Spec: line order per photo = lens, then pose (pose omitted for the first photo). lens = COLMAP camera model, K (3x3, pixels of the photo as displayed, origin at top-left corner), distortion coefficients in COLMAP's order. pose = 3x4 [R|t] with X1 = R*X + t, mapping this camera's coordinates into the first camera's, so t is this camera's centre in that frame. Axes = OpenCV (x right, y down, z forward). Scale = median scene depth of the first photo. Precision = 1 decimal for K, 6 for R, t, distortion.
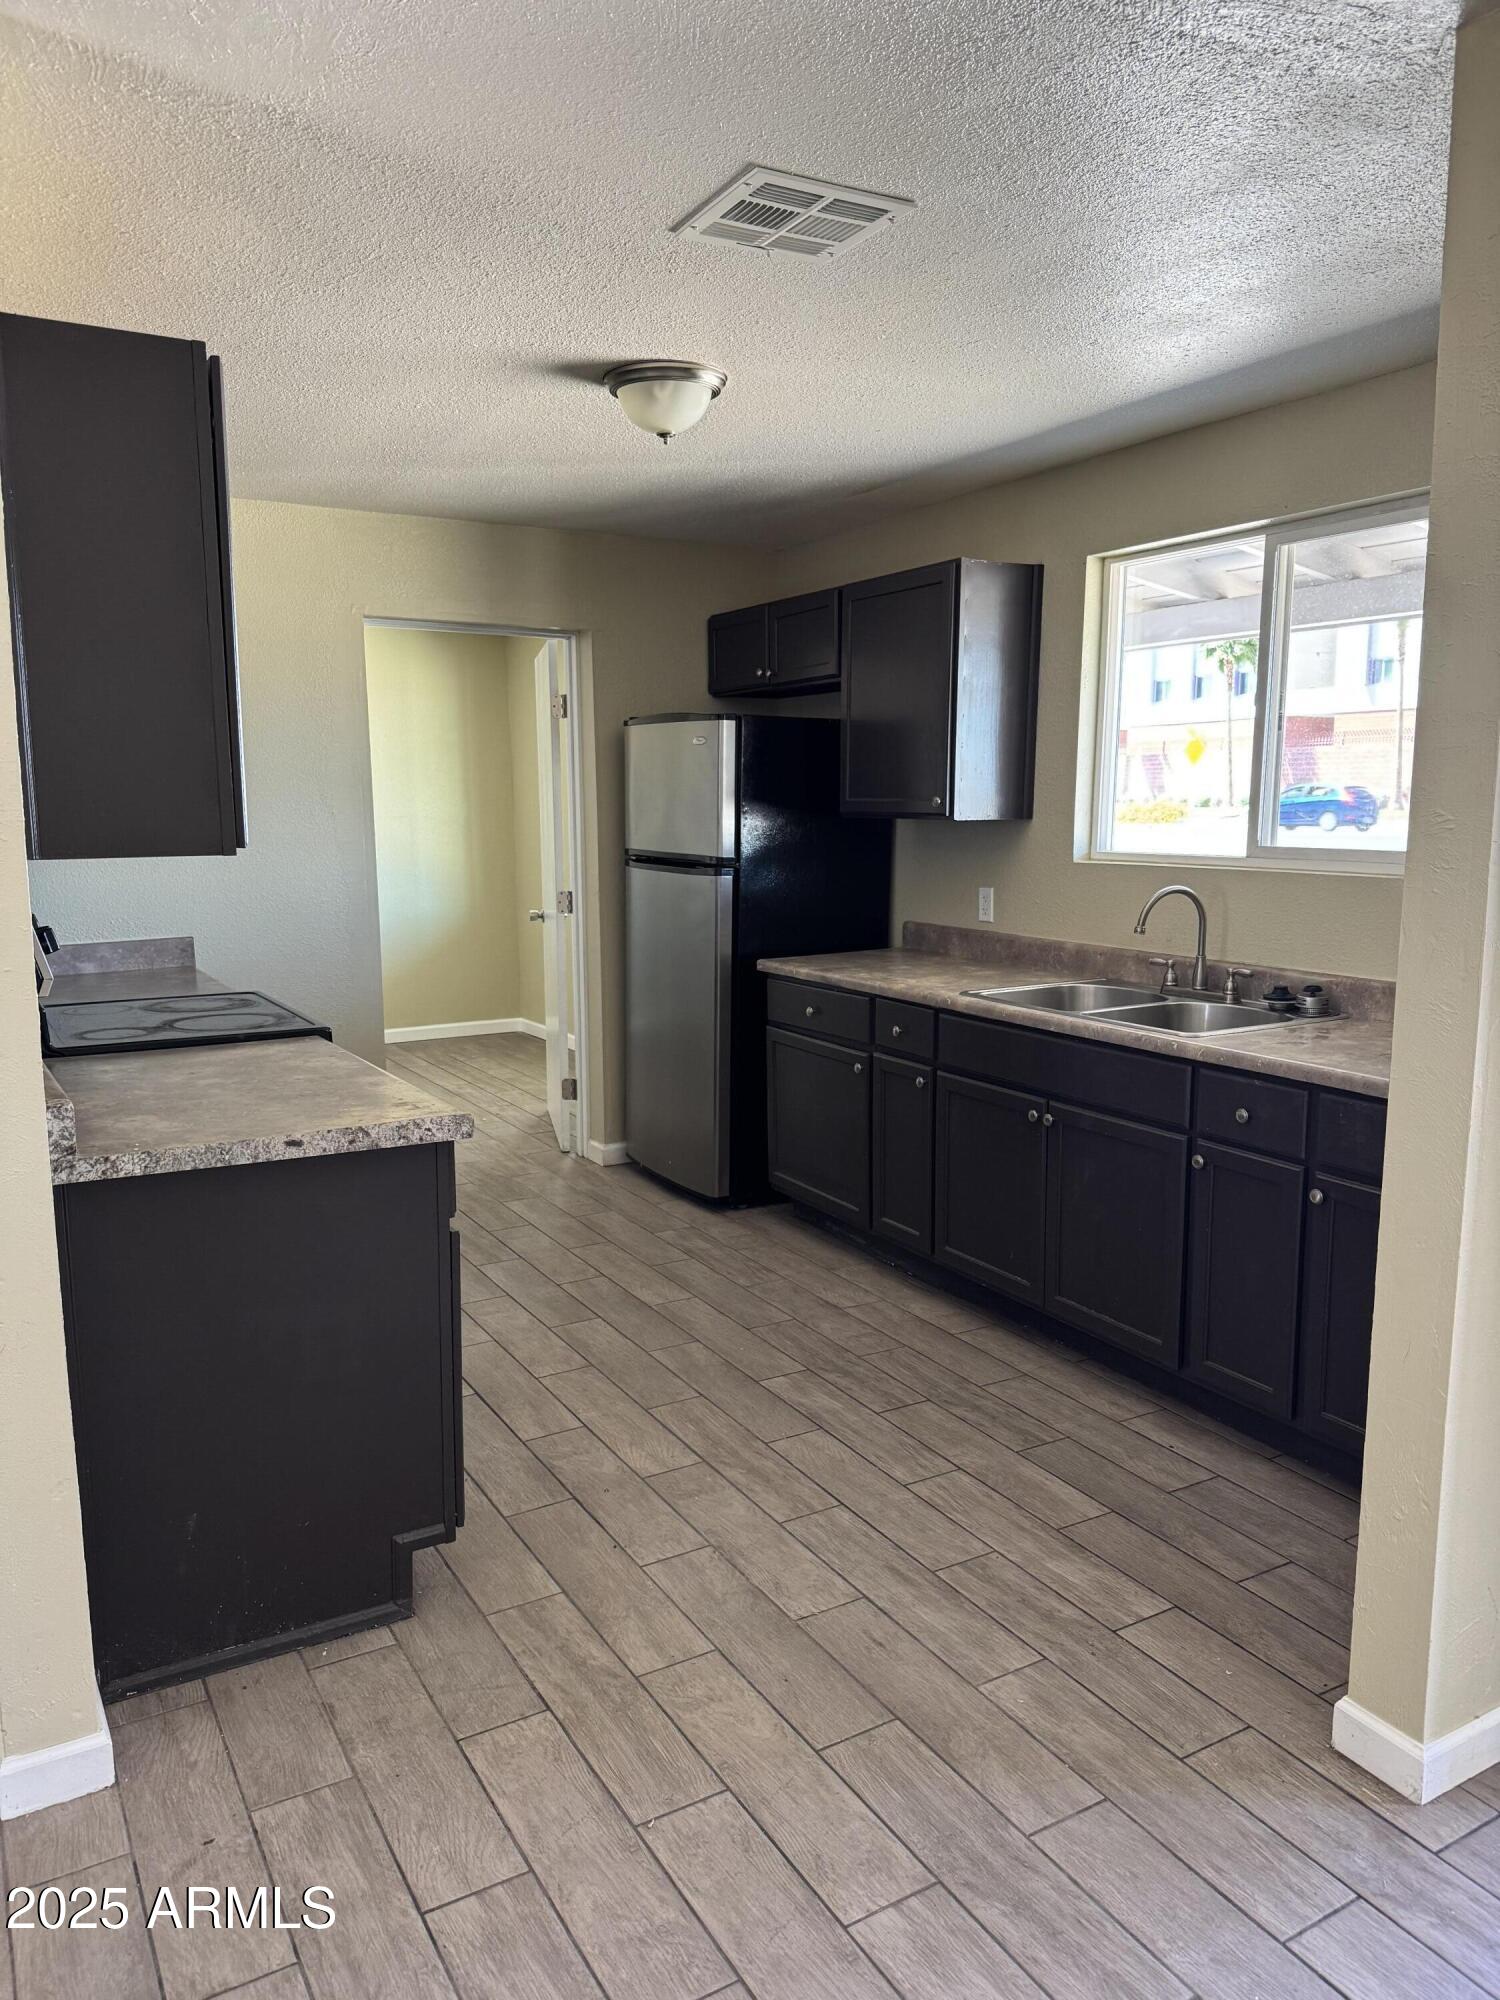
lens RADIAL K [[1410.1, 0, 747.7], [0, 1410.1, 1014.5], [0, 0, 1]] dist [0.070134, -0.081498]
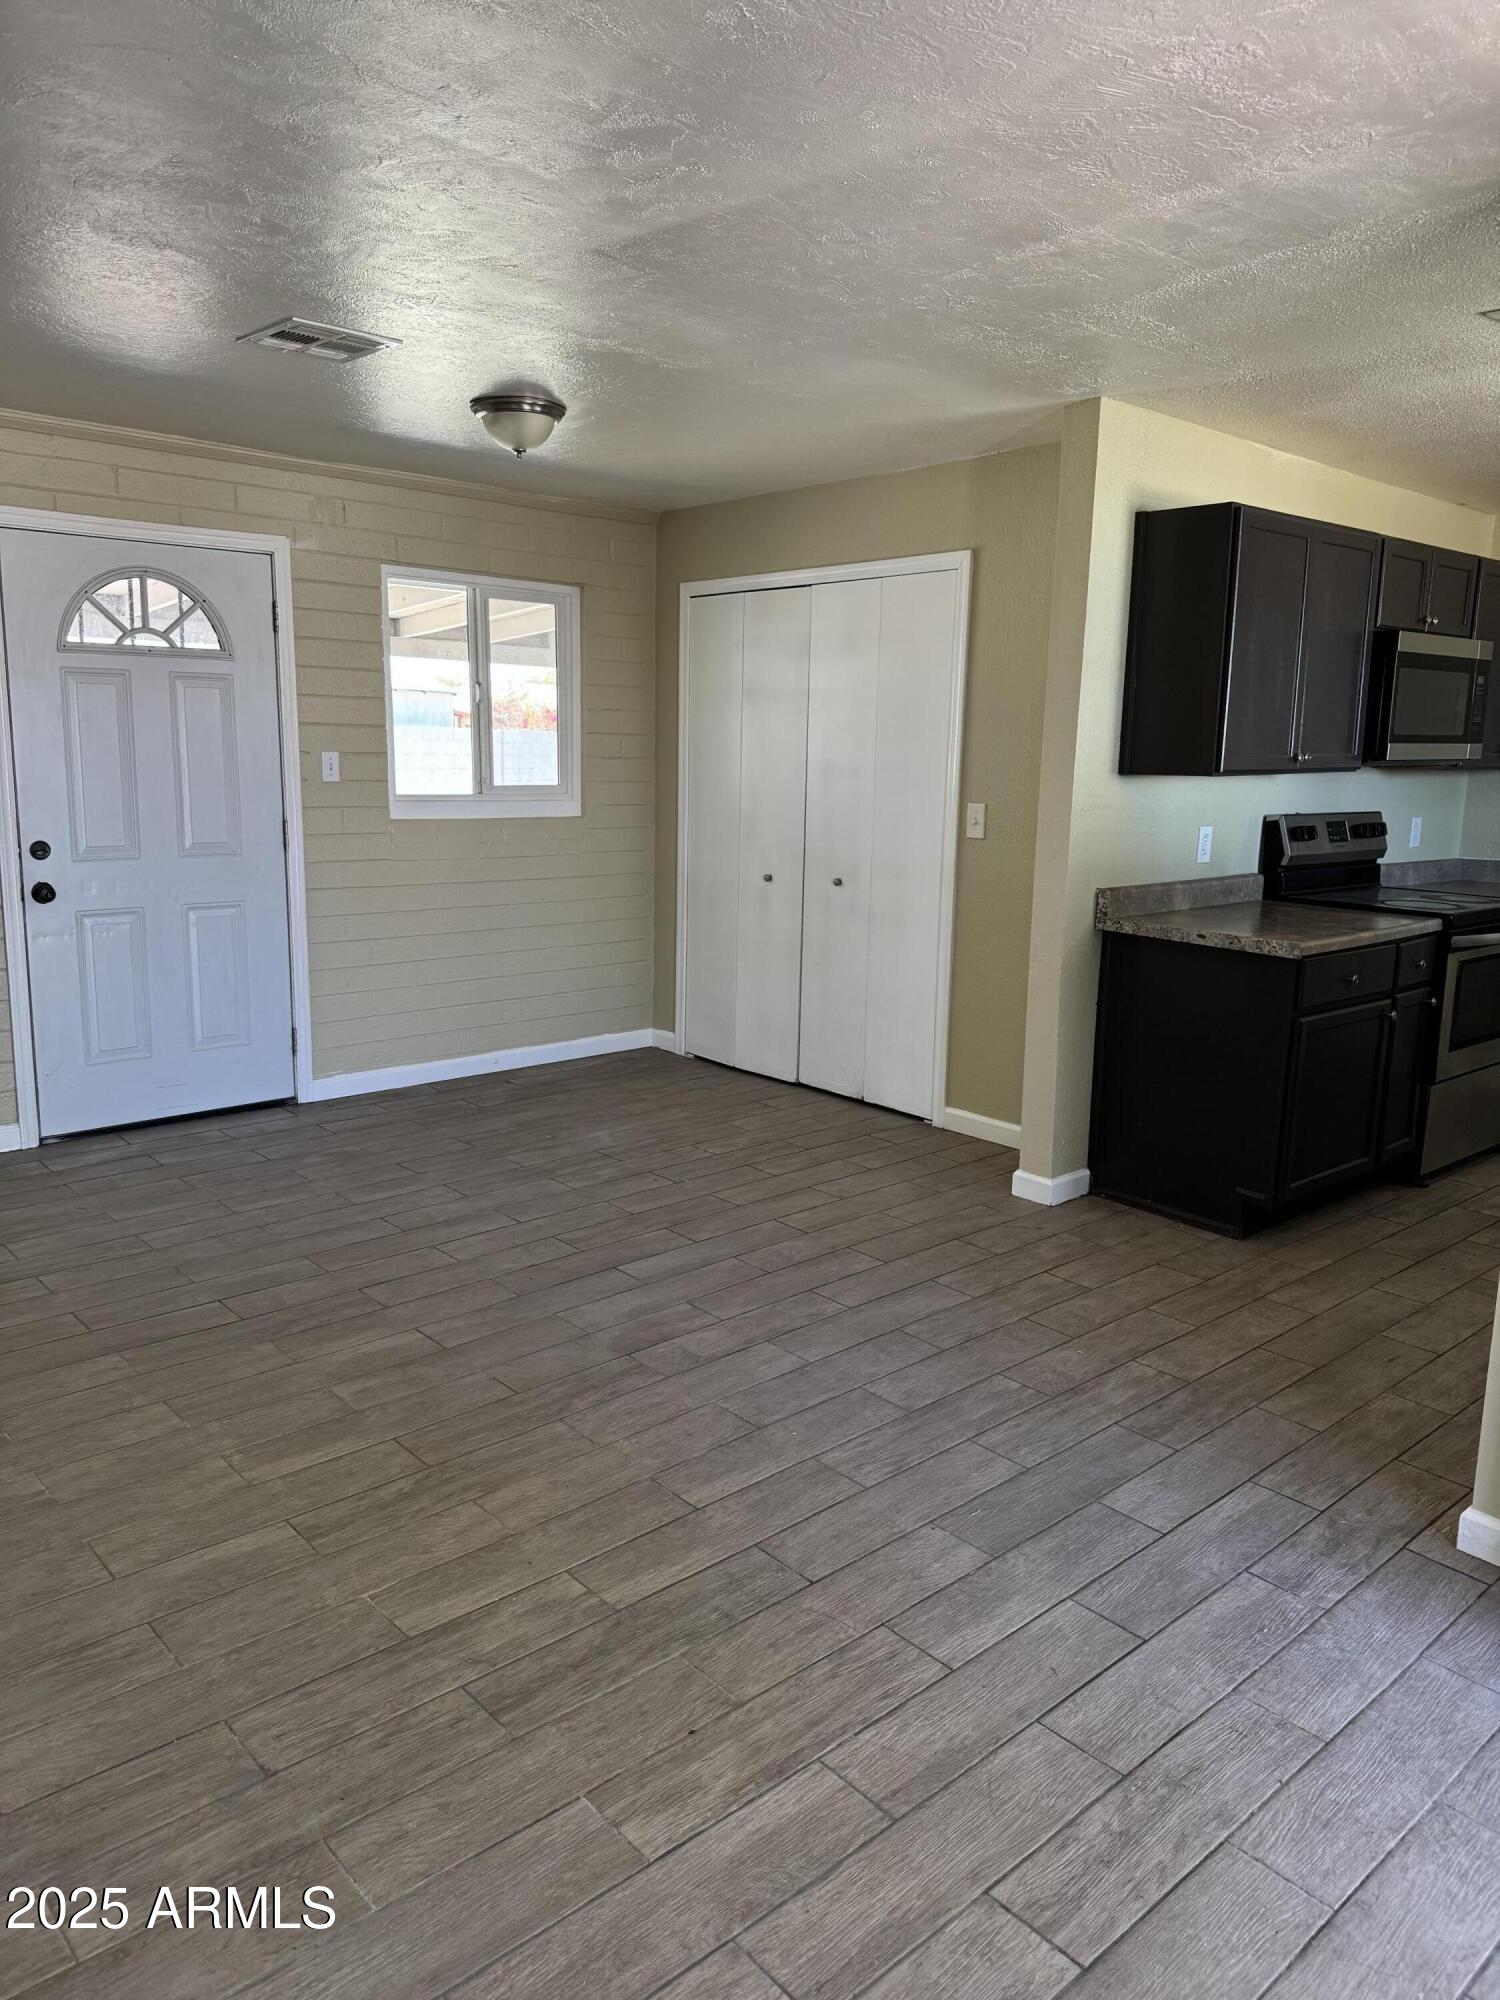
lens RADIAL K [[1410.1, 0, 743.3], [0, 1410.1, 996.7], [0, 0, 1]] dist [0.070134, -0.081498]
pose [[0.195193, 0.176824, -0.964693, 1.336435], [-0.165262, 0.975479, 0.145362, -0.001422], [0.966741, 0.131053, 0.219629, 0.043310]]
